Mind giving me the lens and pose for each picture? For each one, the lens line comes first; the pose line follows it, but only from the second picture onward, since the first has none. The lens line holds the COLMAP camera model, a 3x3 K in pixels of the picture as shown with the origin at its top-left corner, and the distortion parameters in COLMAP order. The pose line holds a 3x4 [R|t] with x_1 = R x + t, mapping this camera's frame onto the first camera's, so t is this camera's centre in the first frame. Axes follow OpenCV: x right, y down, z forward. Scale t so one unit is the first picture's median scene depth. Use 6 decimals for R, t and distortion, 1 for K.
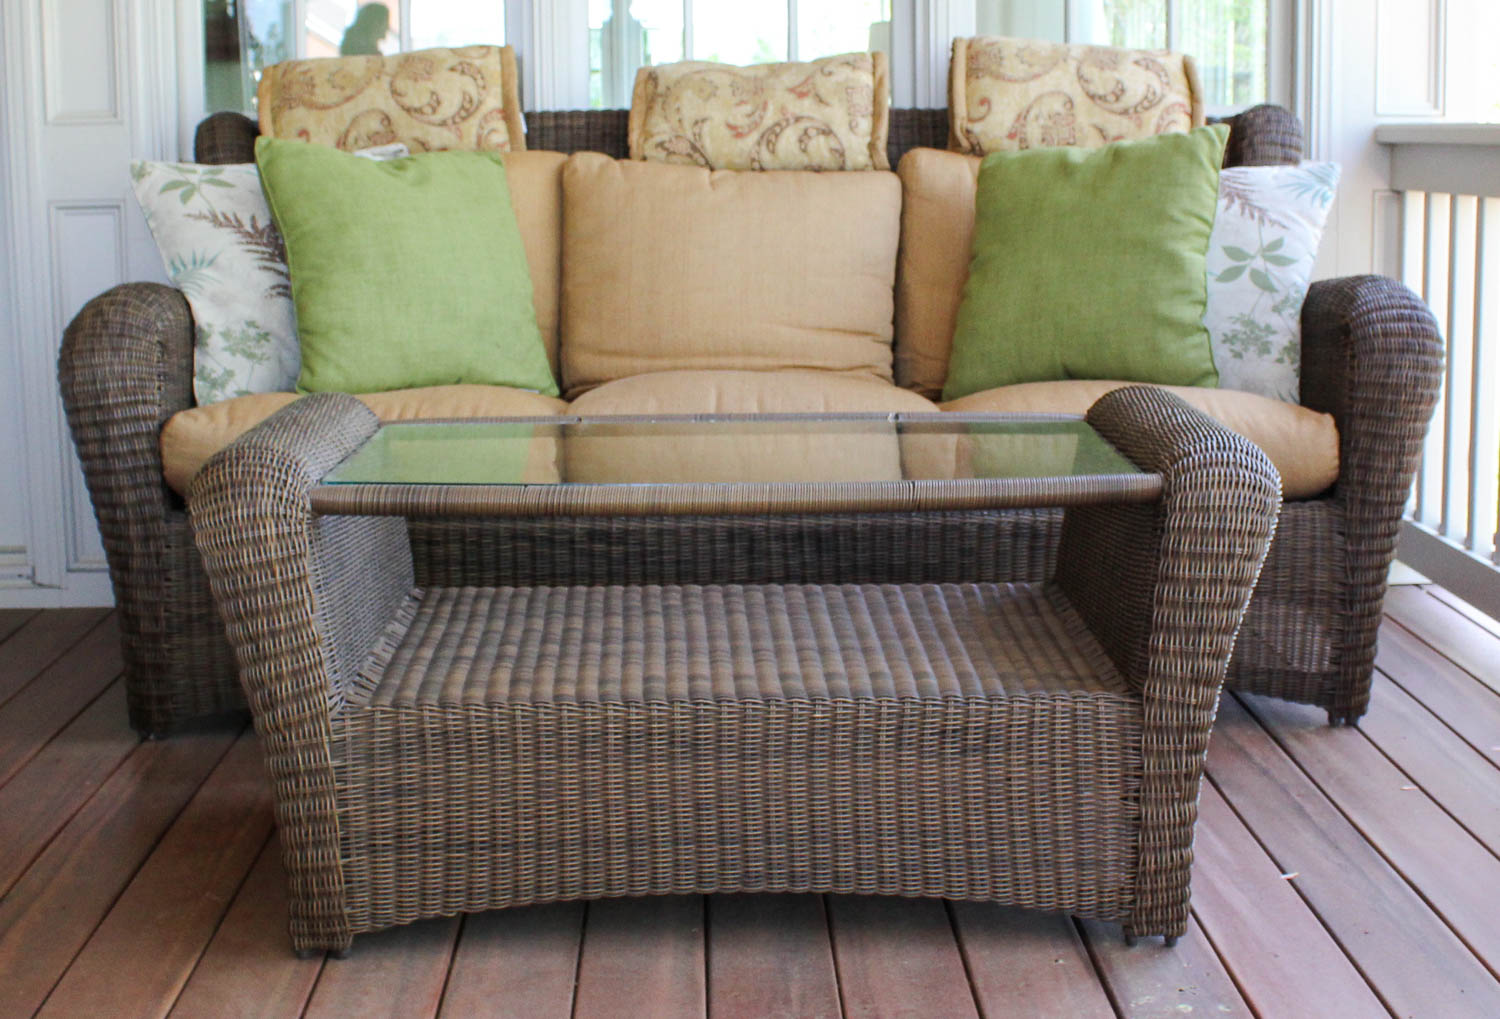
lens RADIAL K [[2079.6, 0, 787.8], [0, 2079.6, 395.7], [0, 0, 1]] dist [-0.154147, 0.000000]
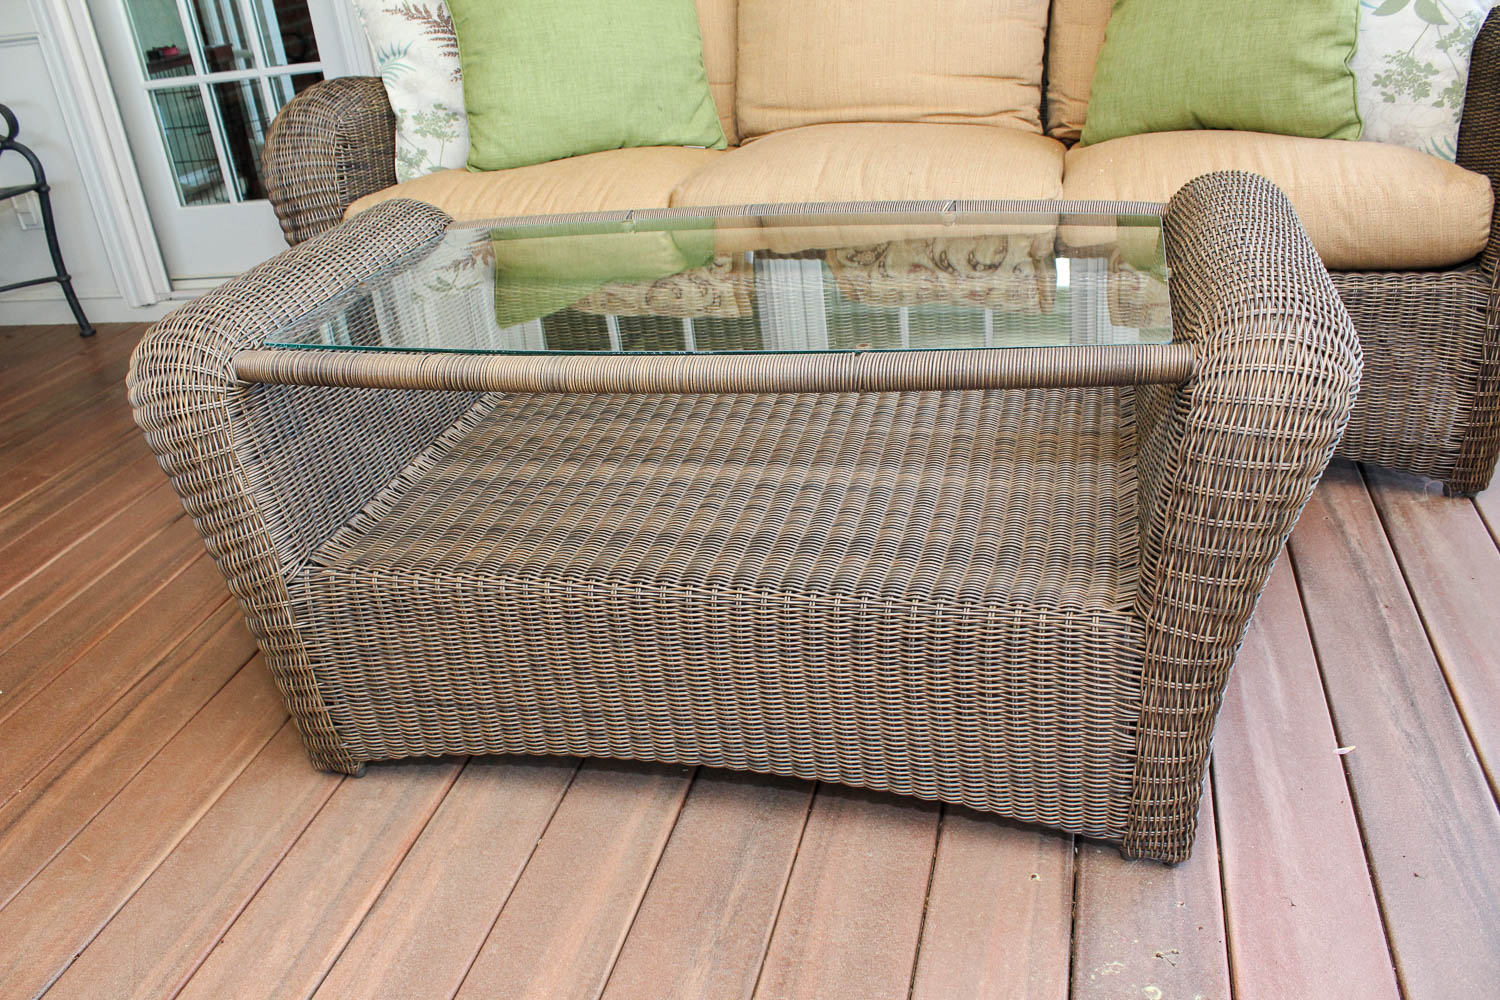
lens RADIAL K [[1241.1, 0, 739.9], [0, 1241.1, 508.2], [0, 0, 1]] dist [-0.168387, 0.146156]
pose [[0.951945, 0.054410, -0.301397, 0.110049], [0.054865, 0.937878, 0.342599, -0.045890], [0.301315, -0.342672, 0.889823, 0.370523]]
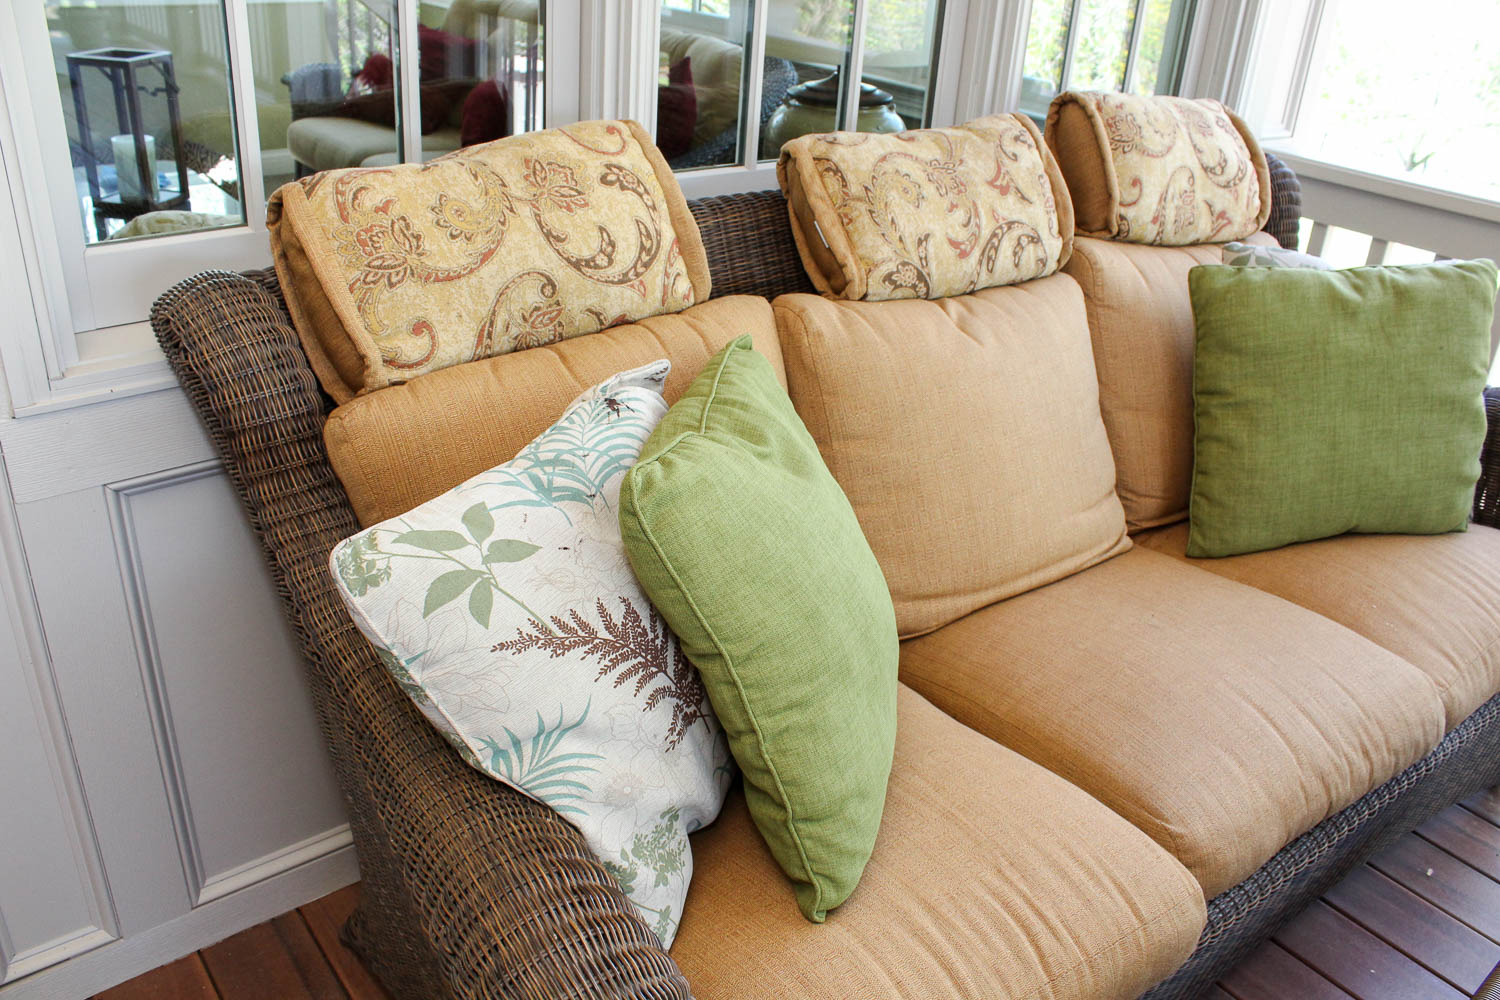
lens RADIAL K [[1241.1, 0, 744.6], [0, 1241.1, 505.6], [0, 0, 1]] dist [-0.168387, 0.146156]
pose [[0.809479, -0.215665, 0.546107, -0.398472], [0.005948, 0.933064, 0.359662, -0.225278], [-0.587119, -0.287891, 0.756578, 0.749065]]
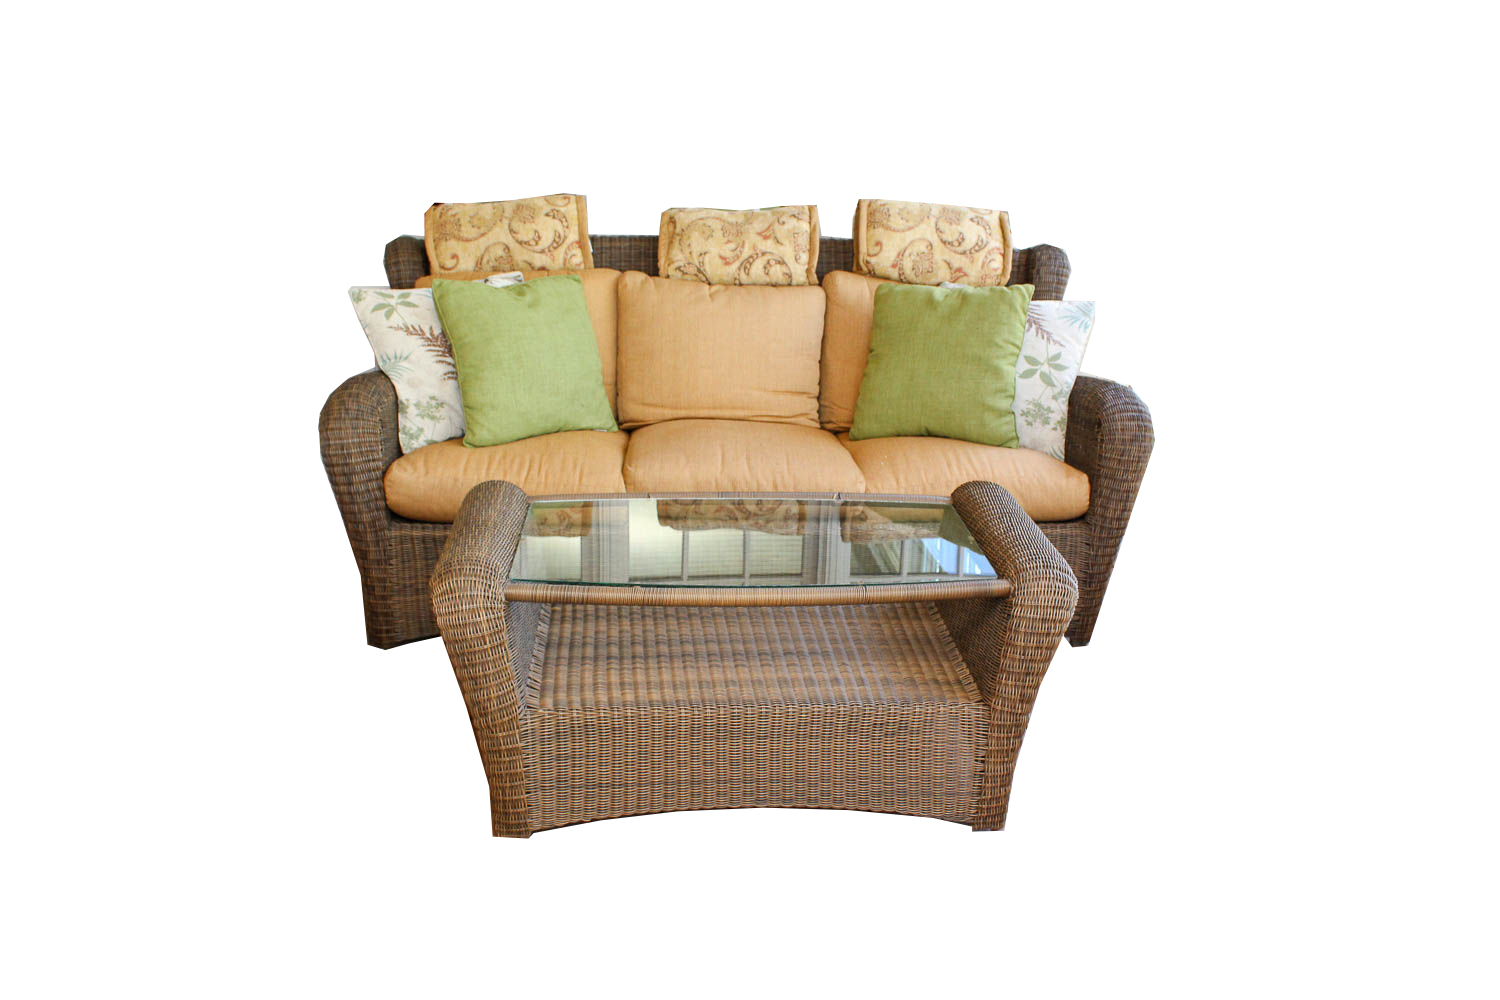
lens RADIAL K [[1241.1, 0, 737.9], [0, 1241.1, 511.3], [0, 0, 1]] dist [-0.168387, 0.146156]
pose [[0.999011, 0.015005, 0.041854, -0.058113], [-0.023472, 0.977456, 0.209830, -0.153727], [-0.037762, -0.210605, 0.976842, 0.023894]]
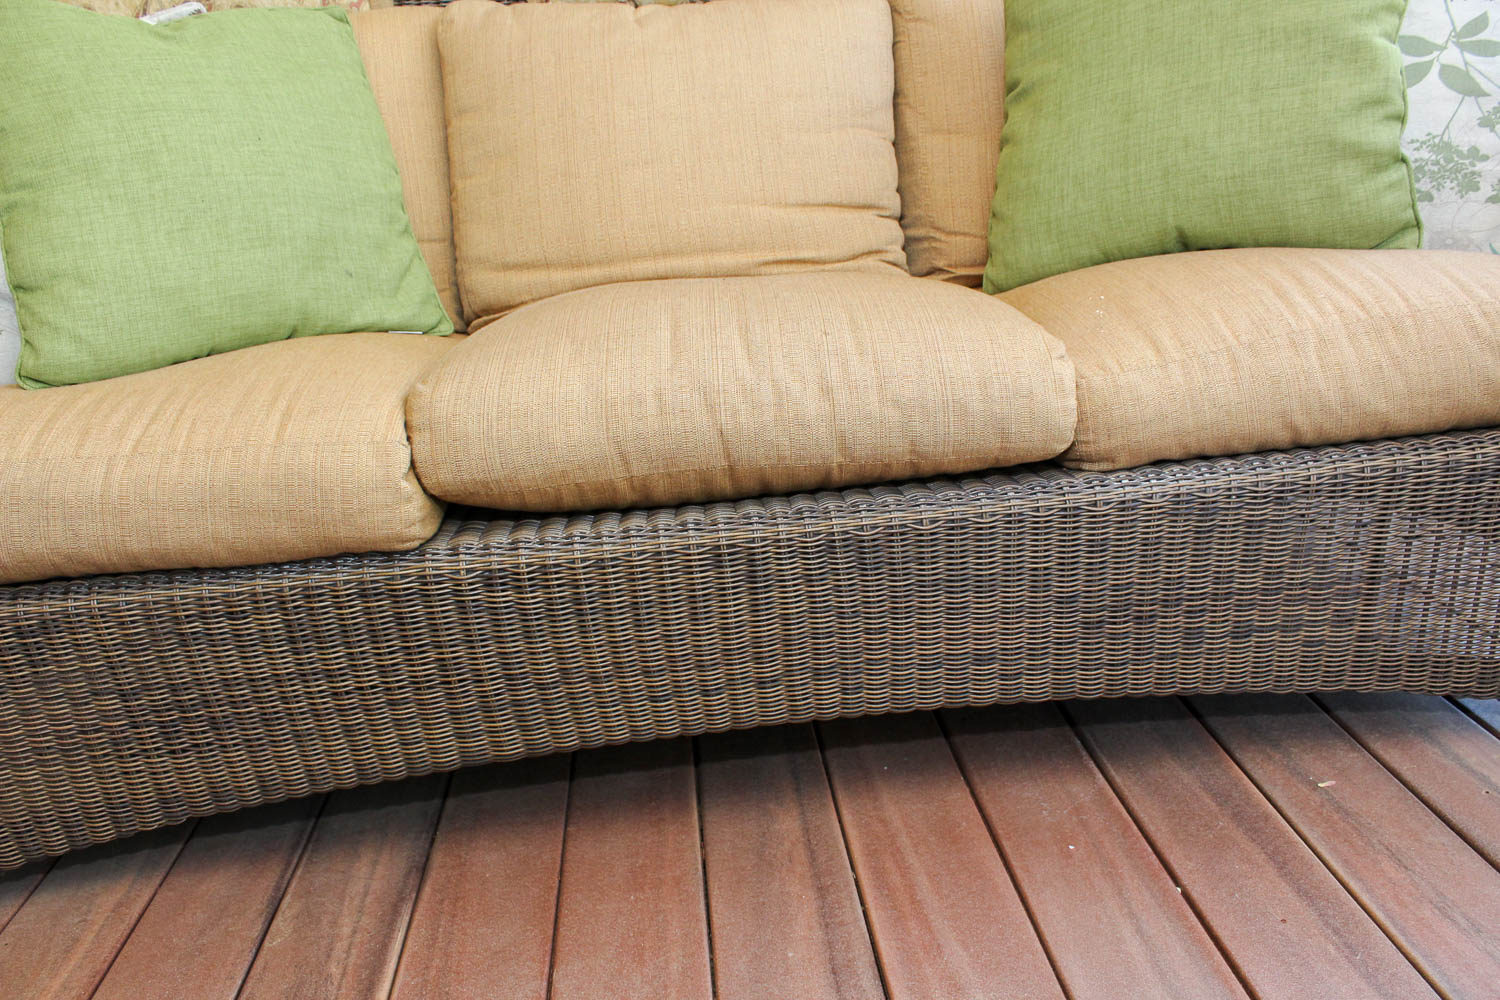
lens RADIAL K [[1241.1, 0, 738.6], [0, 1241.1, 506.7], [0, 0, 1]] dist [-0.168387, 0.146156]
pose [[0.995896, -0.090502, -0.000691, -0.017909], [0.088935, 0.977170, 0.192947, -0.015302], [-0.016787, -0.192217, 0.981209, 0.599037]]
